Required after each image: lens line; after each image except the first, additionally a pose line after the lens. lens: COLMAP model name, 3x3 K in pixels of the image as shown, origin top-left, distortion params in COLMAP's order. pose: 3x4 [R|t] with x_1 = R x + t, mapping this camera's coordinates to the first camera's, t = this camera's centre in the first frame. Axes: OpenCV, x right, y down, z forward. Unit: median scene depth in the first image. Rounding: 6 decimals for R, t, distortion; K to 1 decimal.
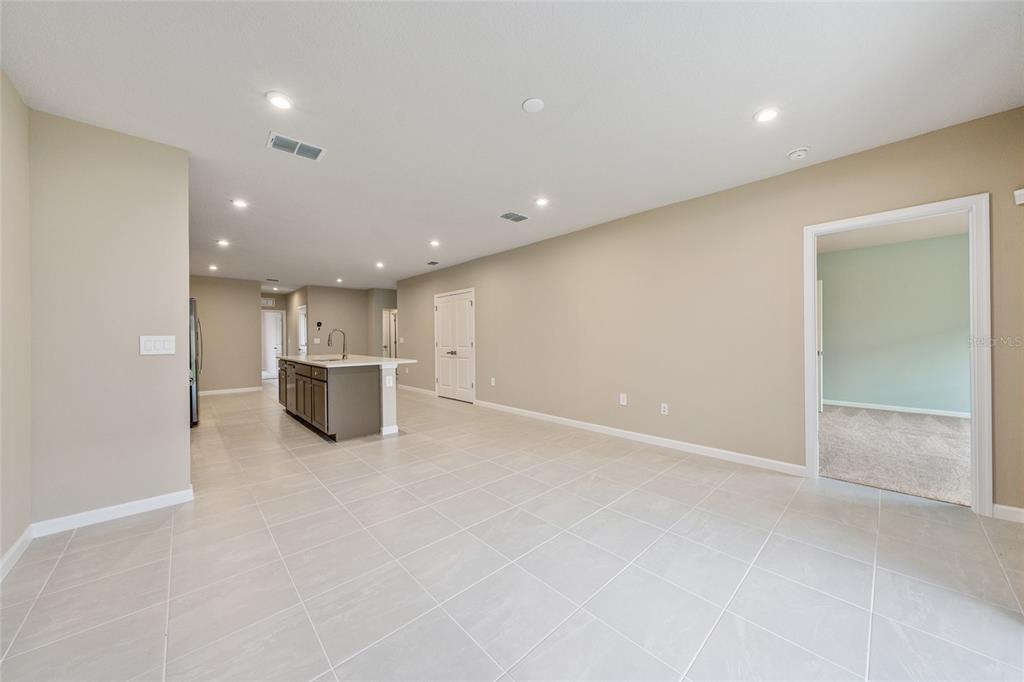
lens RADIAL K [[356.6, 0, 512.0], [0, 356.6, 341.0], [0, 0, 1]] dist [0.000390, 0.000027]
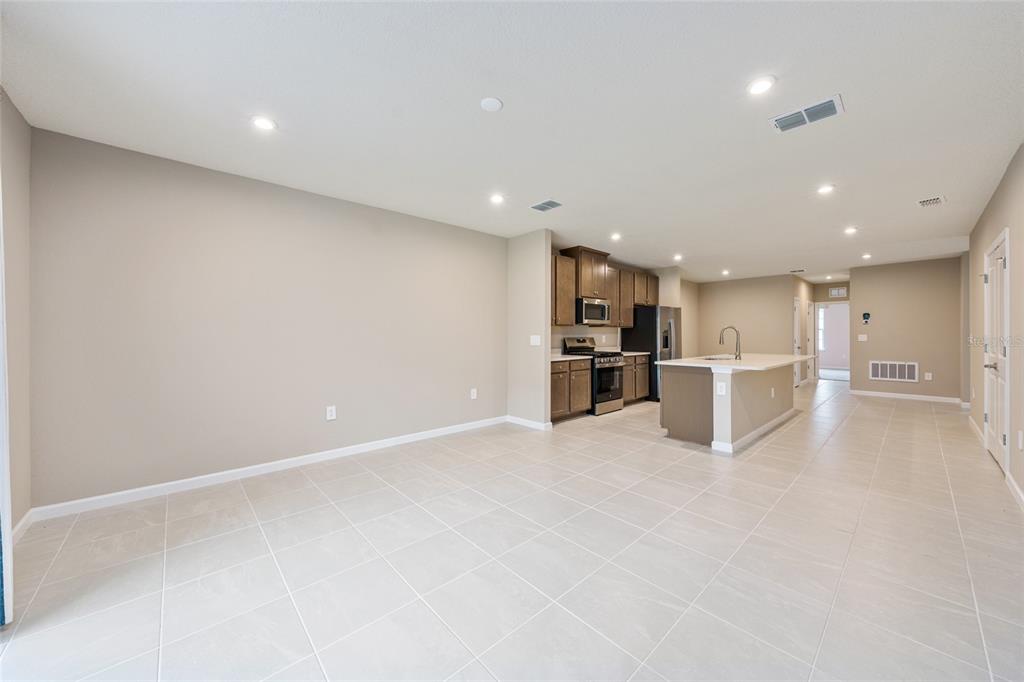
lens RADIAL K [[365.0, 0, 513.4], [0, 365.0, 335.6], [0, 0, 1]] dist [0.000076, -0.000015]
pose [[-0.011021, 0.007670, -0.999910, 0.525277], [-0.004542, 0.999960, 0.007720, -0.016236], [0.999929, 0.004627, -0.010986, 0.526041]]
